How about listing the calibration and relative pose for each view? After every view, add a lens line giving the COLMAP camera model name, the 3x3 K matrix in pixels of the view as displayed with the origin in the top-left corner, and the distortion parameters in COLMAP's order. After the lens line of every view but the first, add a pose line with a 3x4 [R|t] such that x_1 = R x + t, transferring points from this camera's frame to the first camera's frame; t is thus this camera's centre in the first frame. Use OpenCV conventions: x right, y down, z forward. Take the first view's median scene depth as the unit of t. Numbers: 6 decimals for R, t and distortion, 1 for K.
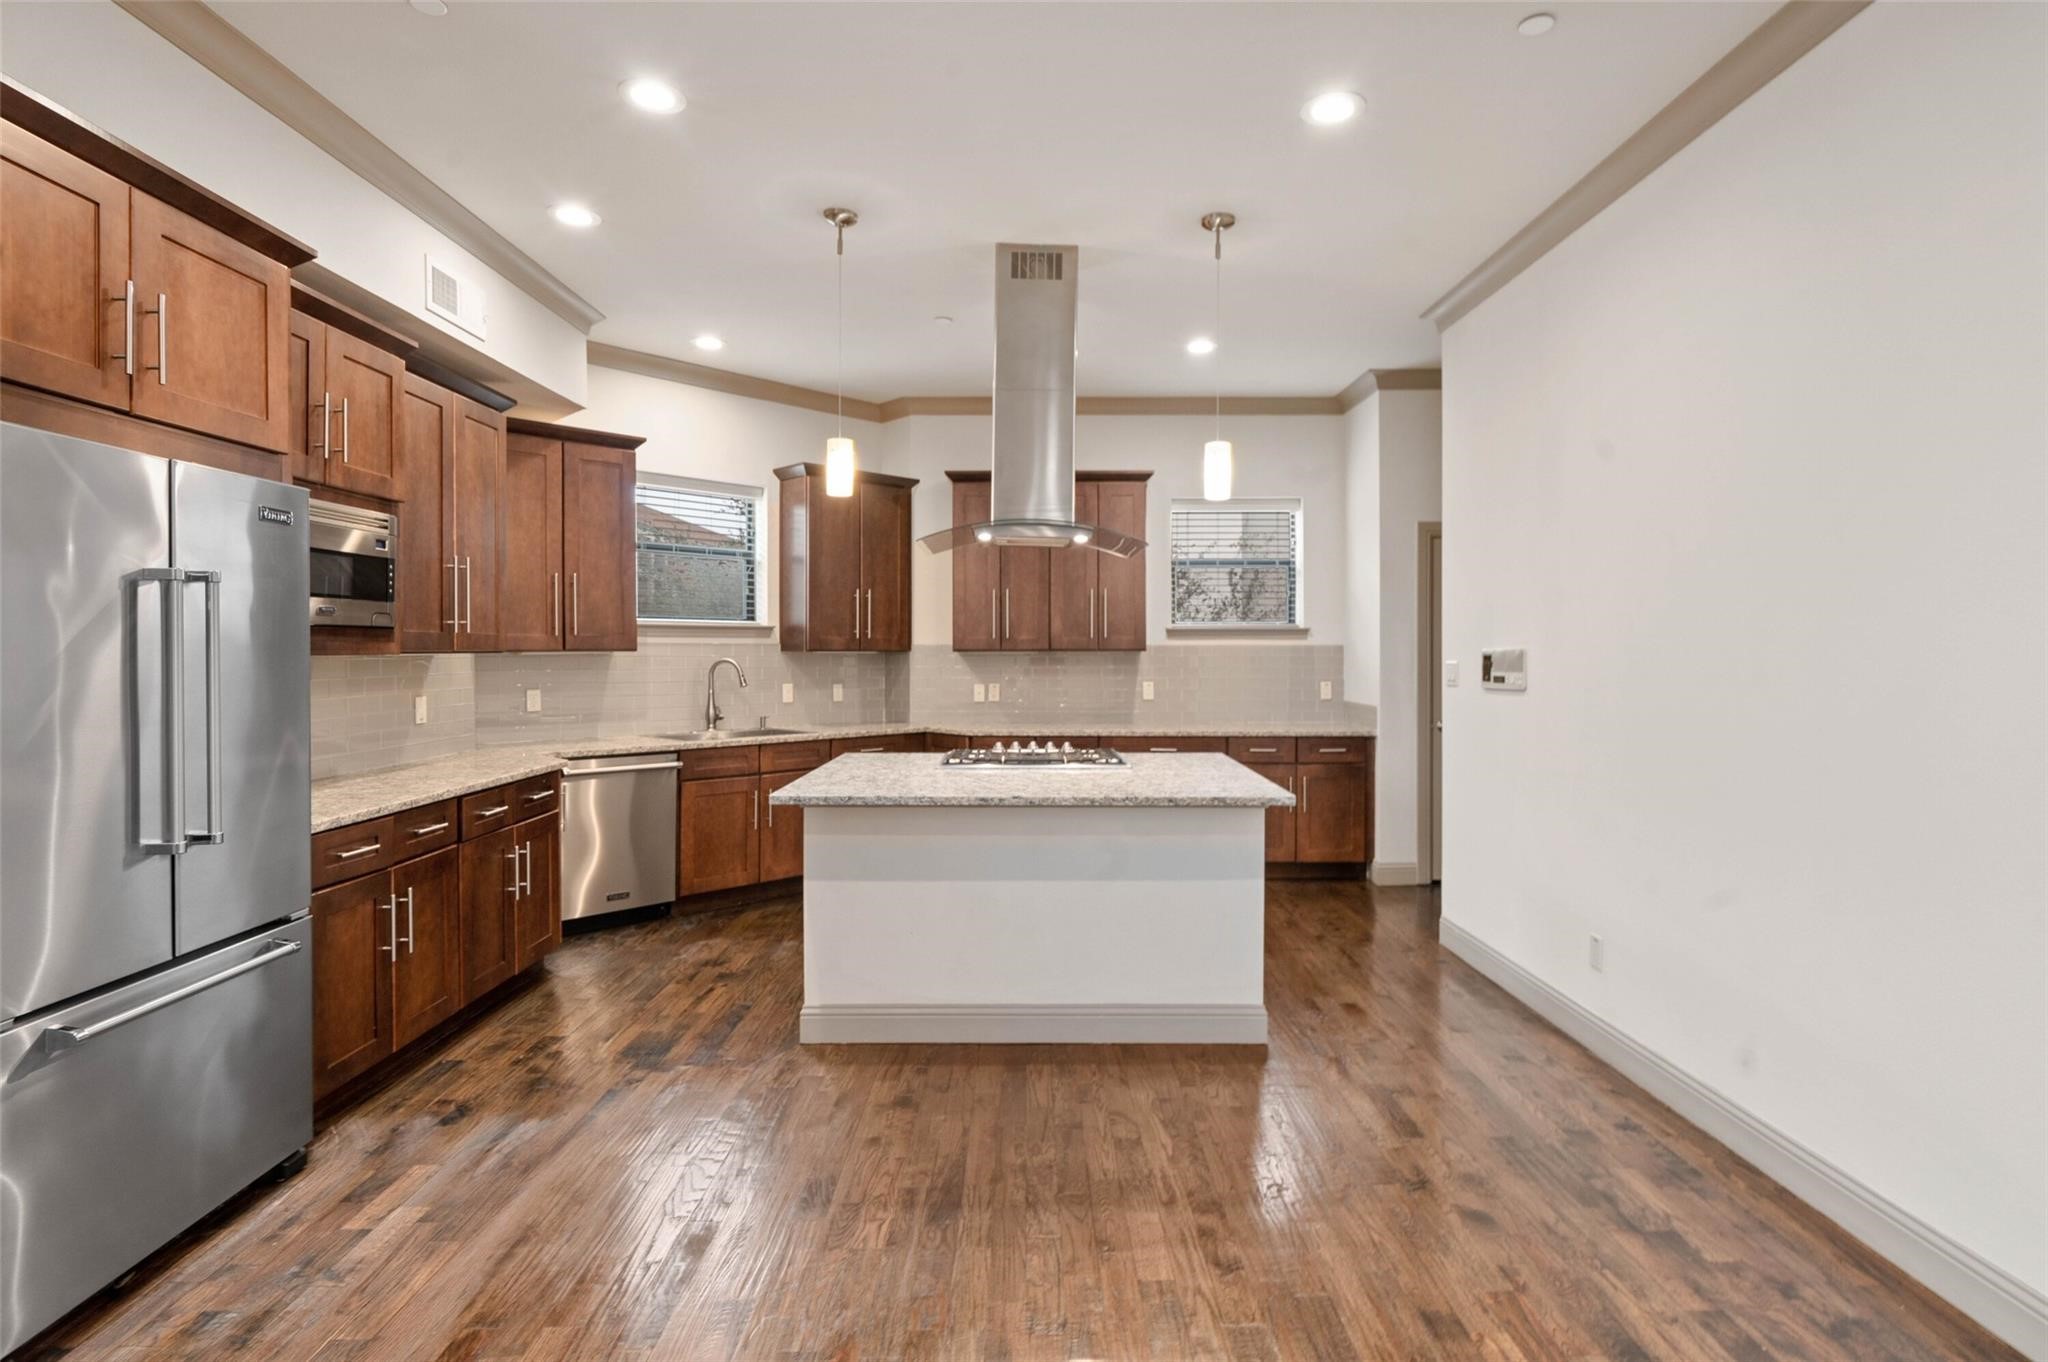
lens RADIAL K [[1025.3, 0, 1057.4], [0, 1025.3, 656.3], [0, 0, 1]] dist [-0.001799, -0.000962]
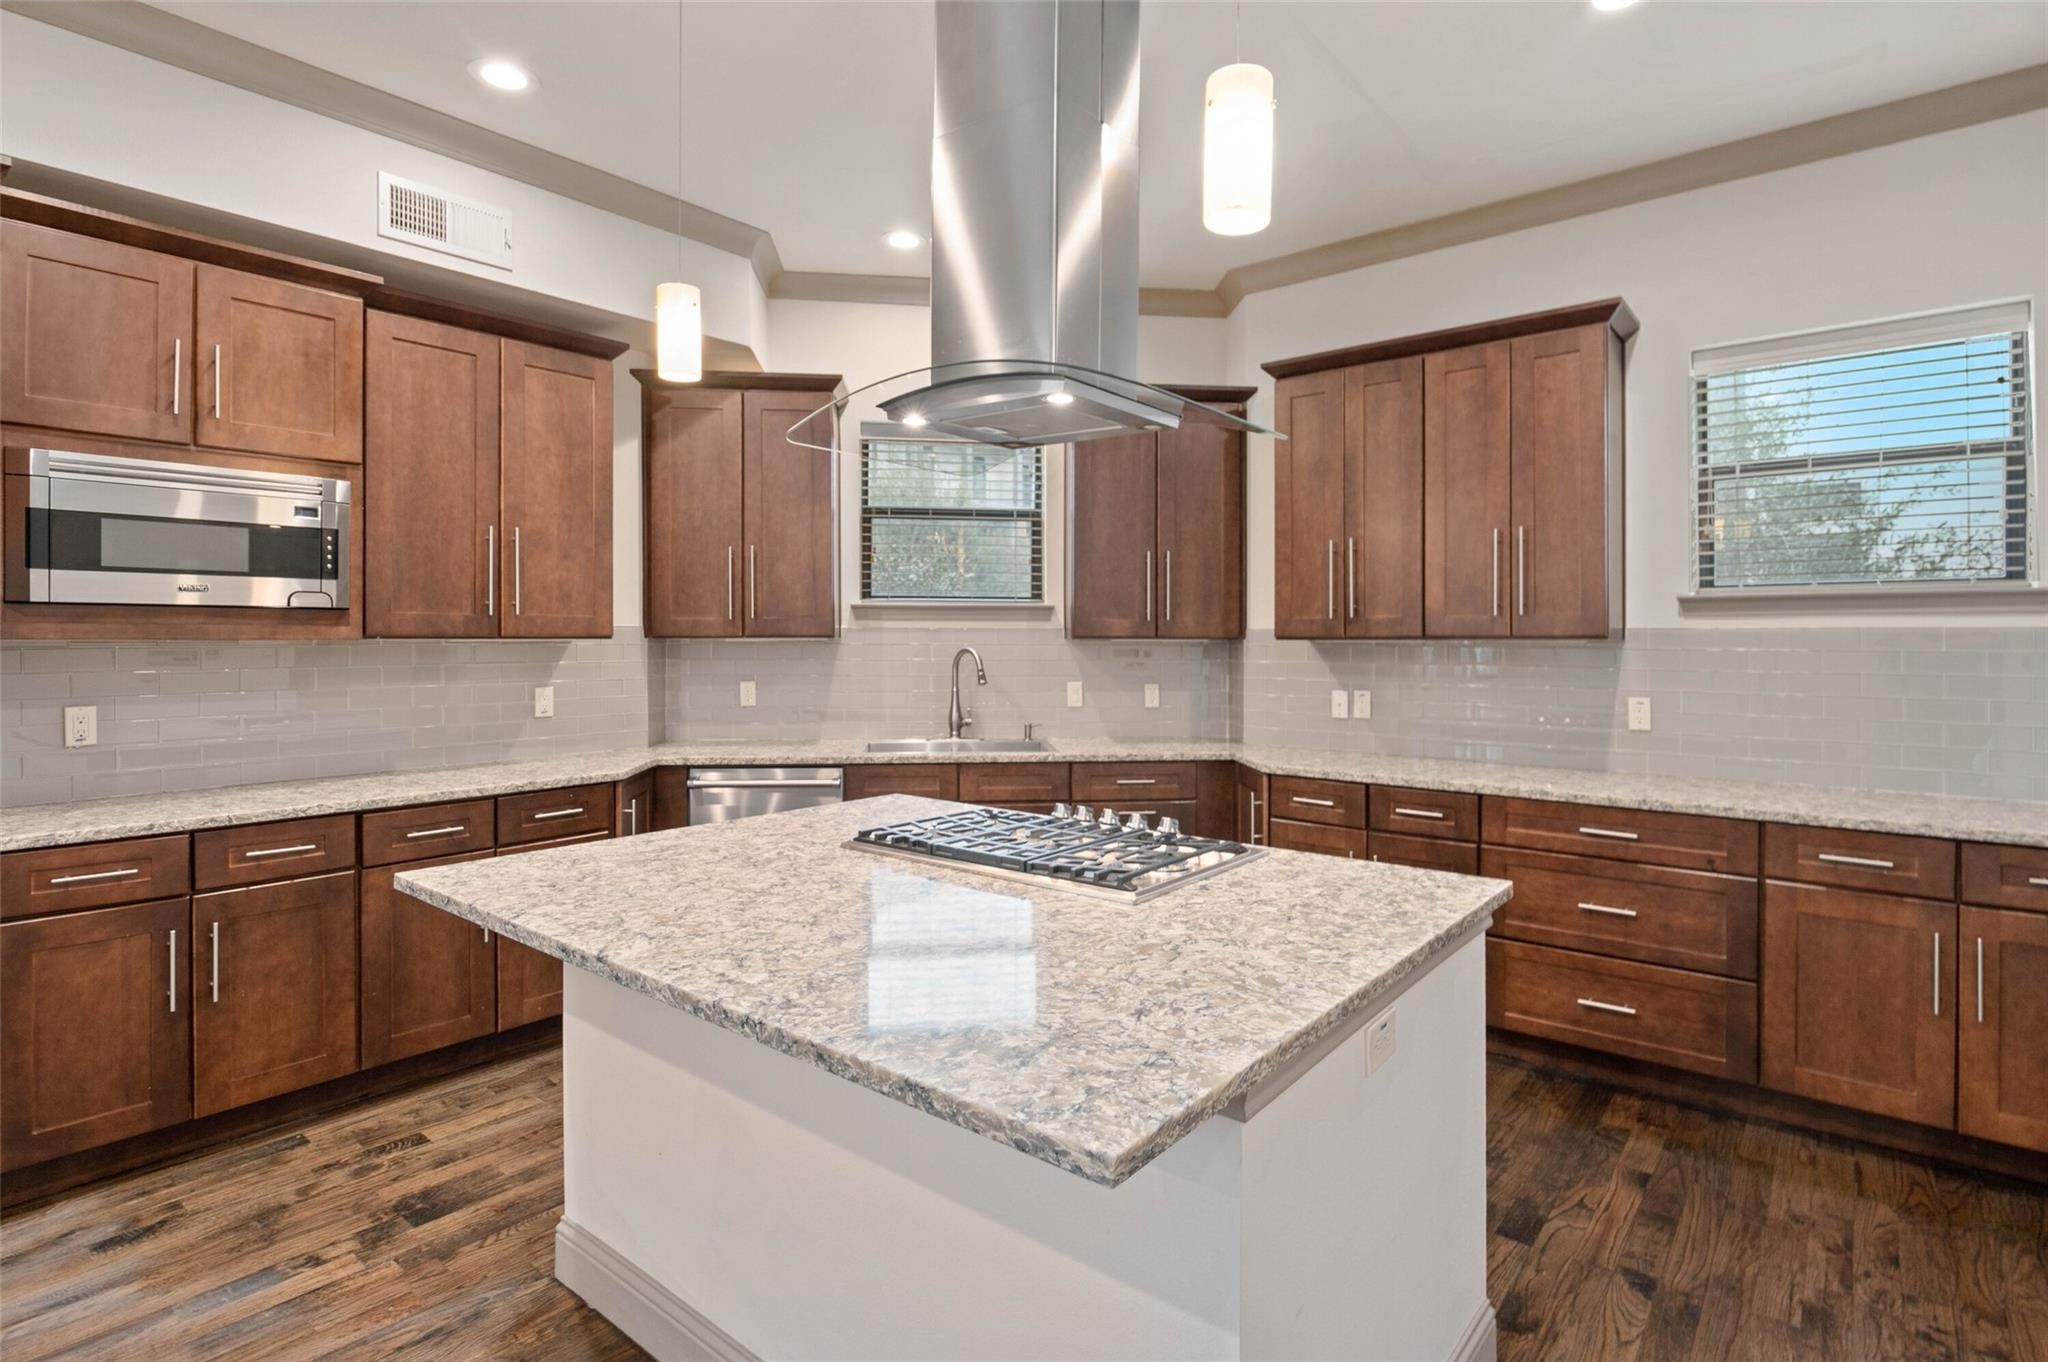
lens RADIAL K [[1040.1, 0, 1032.3], [0, 1040.1, 636.4], [0, 0, 1]] dist [-0.004484, -0.001569]
pose [[0.764468, 0.000679, -0.644661, 0.265729], [-0.006414, 0.999958, -0.006552, -0.001786], [0.644629, 0.009143, 0.764441, 0.514246]]
